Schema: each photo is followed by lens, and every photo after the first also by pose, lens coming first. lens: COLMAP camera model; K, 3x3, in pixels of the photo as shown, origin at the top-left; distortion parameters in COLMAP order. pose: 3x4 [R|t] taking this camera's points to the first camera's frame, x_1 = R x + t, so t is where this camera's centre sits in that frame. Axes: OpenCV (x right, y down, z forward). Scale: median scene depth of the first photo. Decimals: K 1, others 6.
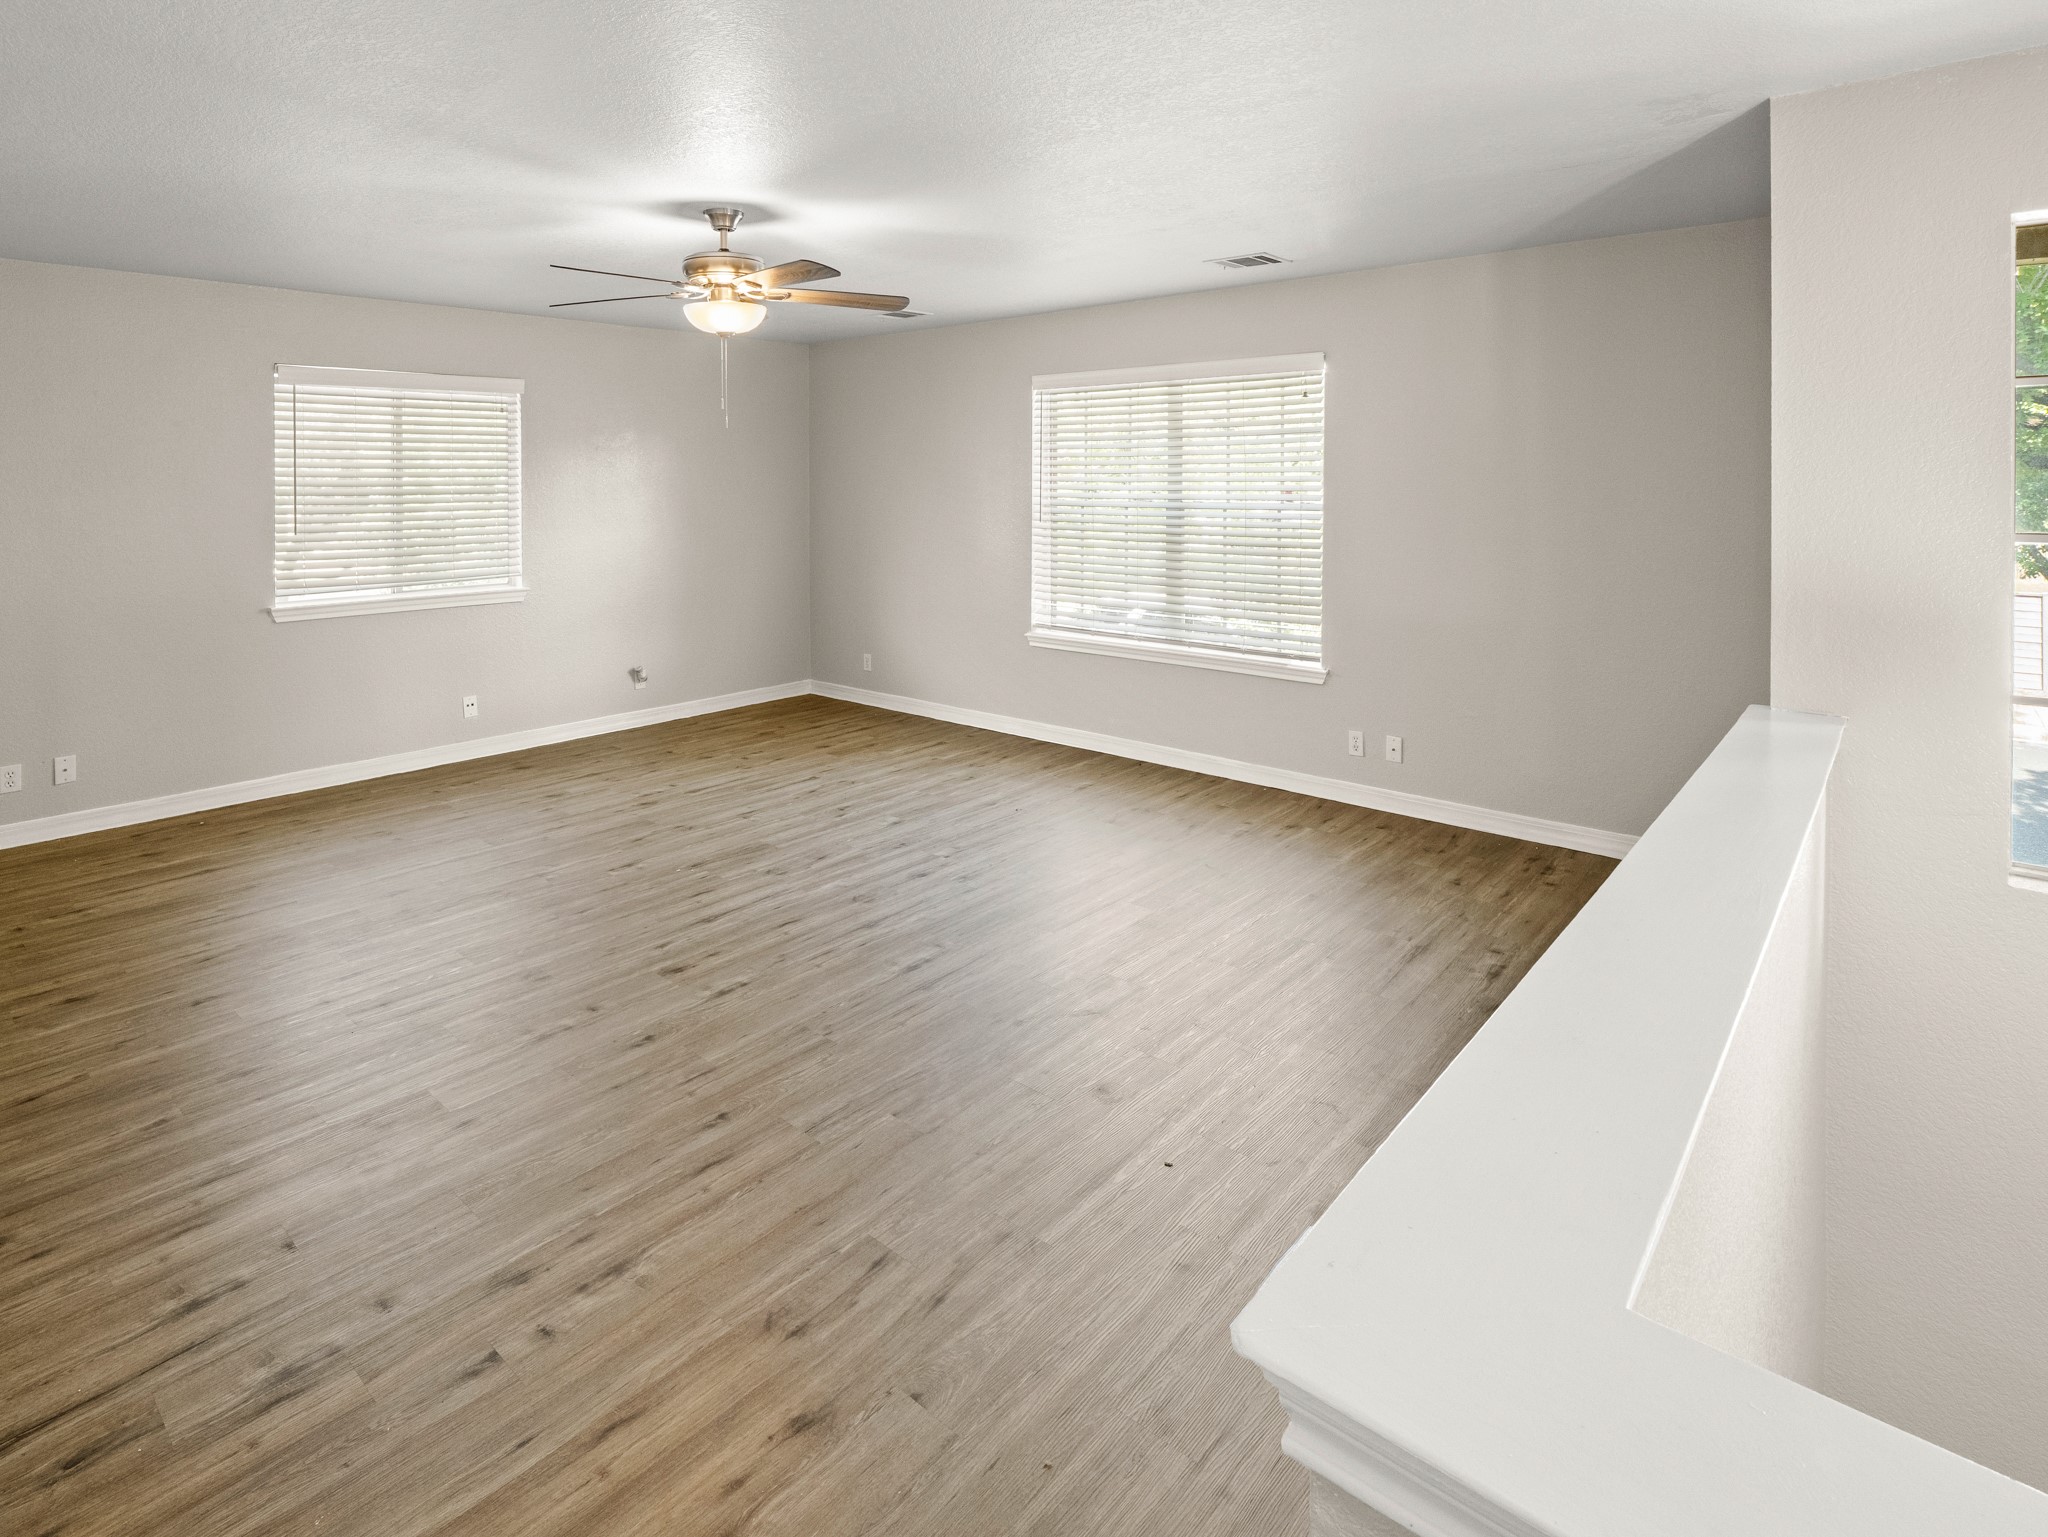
lens RADIAL K [[1033.8, 0, 1024.0], [0, 1033.8, 768.5], [0, 0, 1]] dist [0.000899, -0.012205]
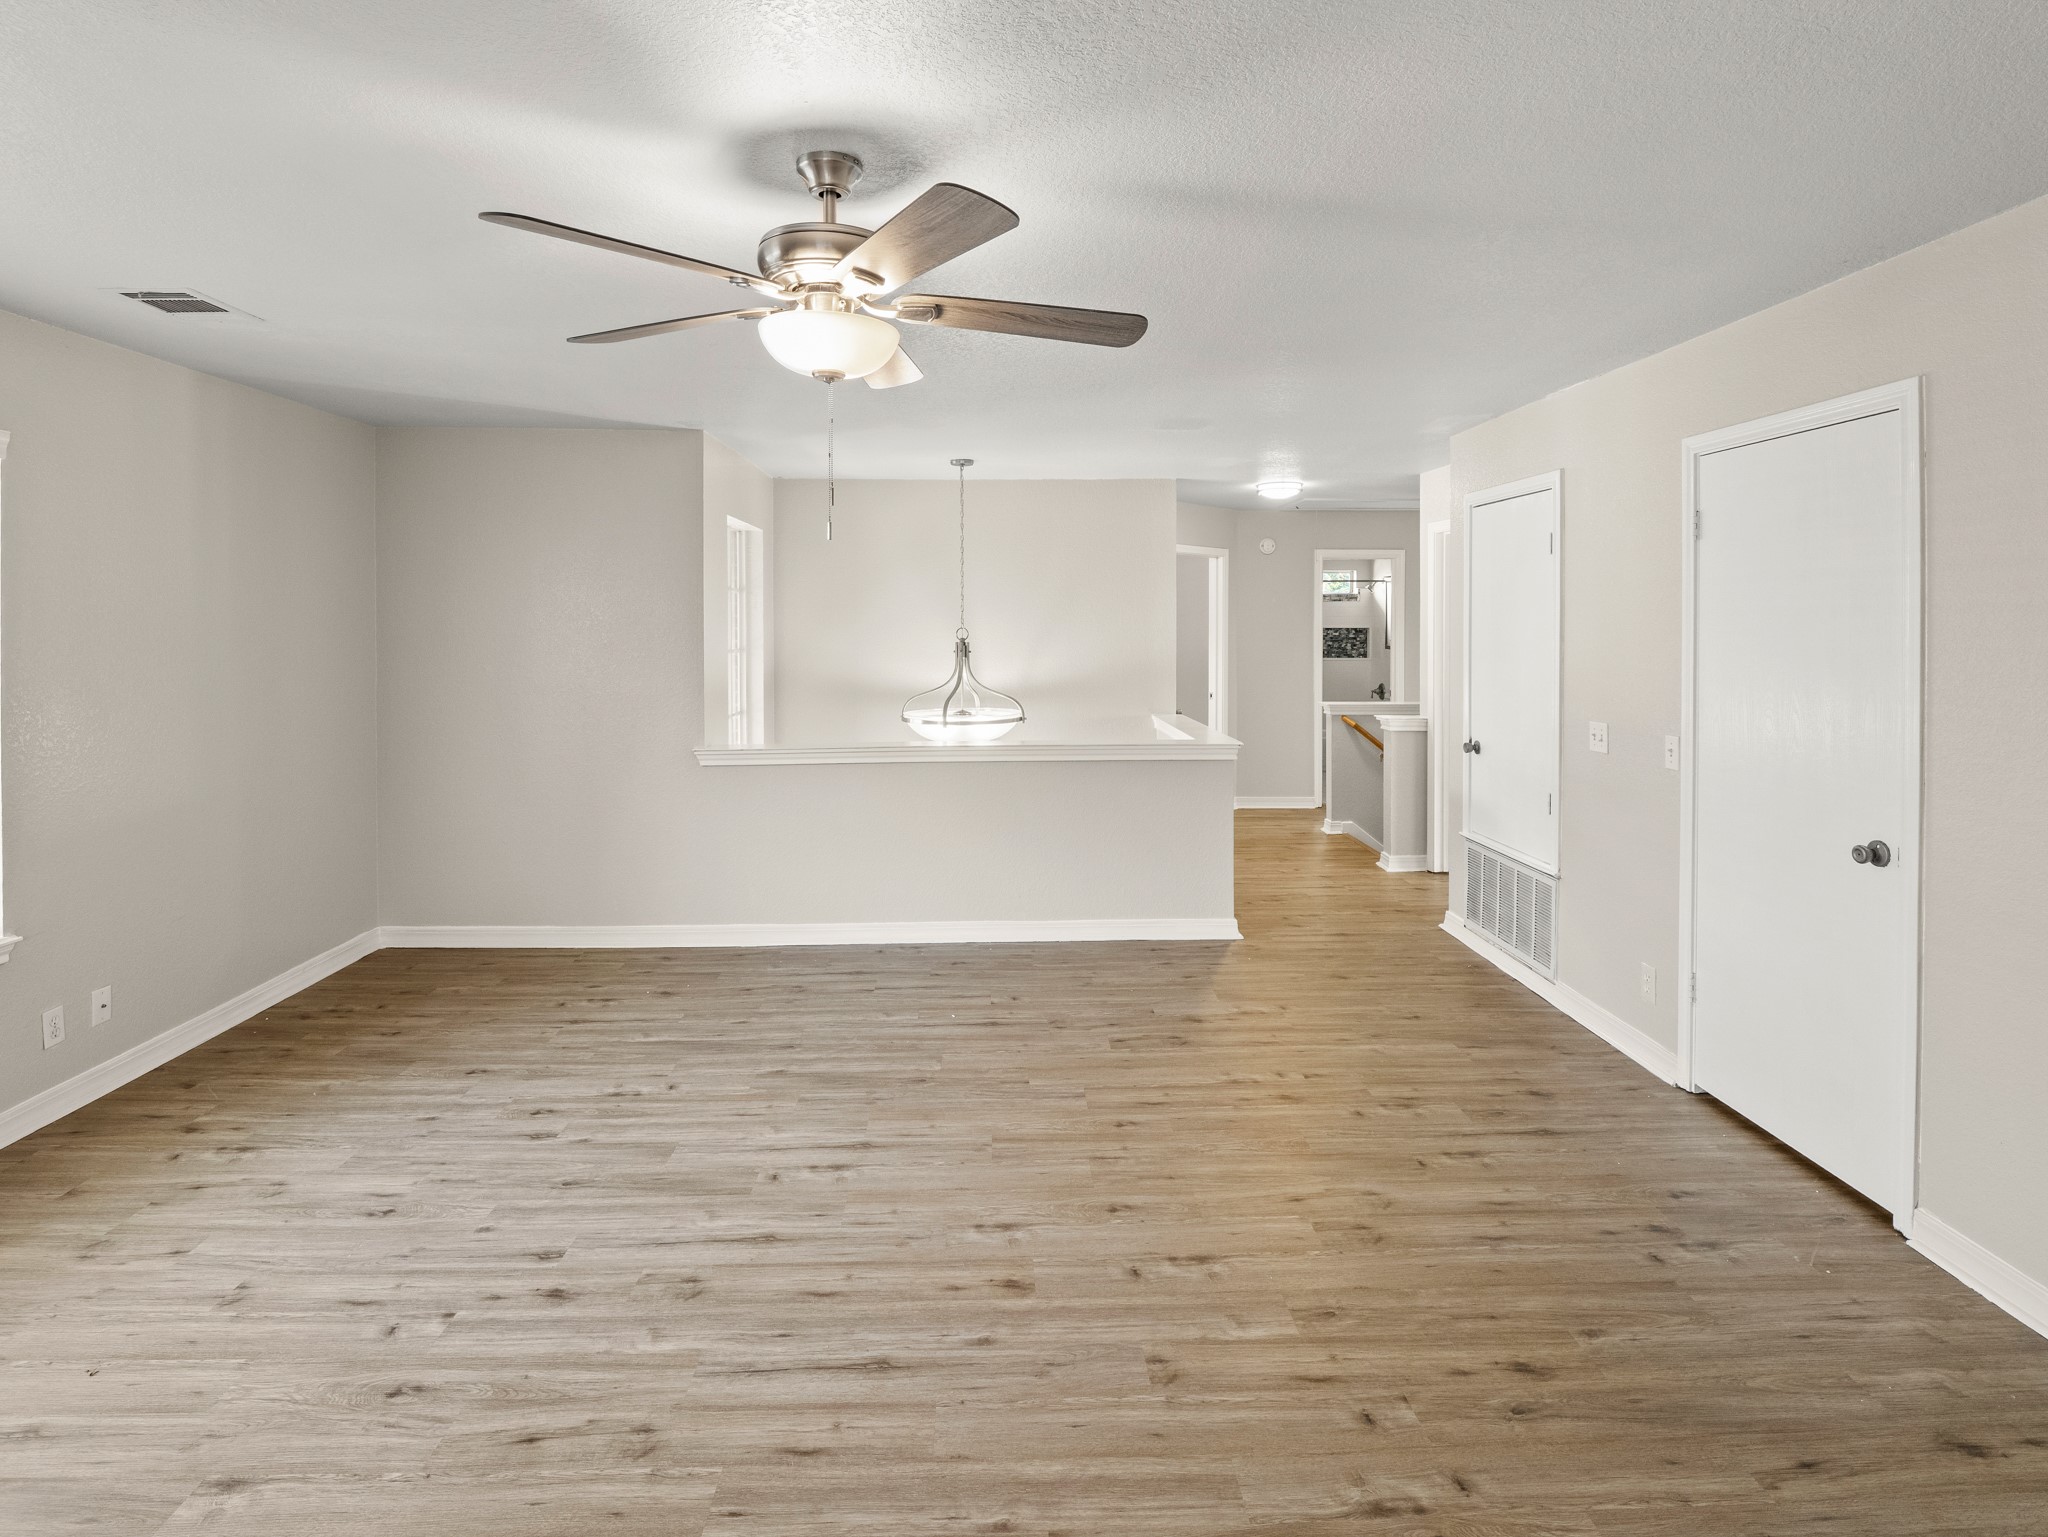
lens RADIAL K [[1033.8, 0, 1024.0], [0, 1033.8, 768.5], [0, 0, 1]] dist [0.000899, -0.012205]
pose [[-0.675551, -0.097632, 0.730820, -1.208952], [0.203185, 0.928164, 0.311814, -0.542704], [-0.708764, 0.359138, -0.607185, 1.866790]]
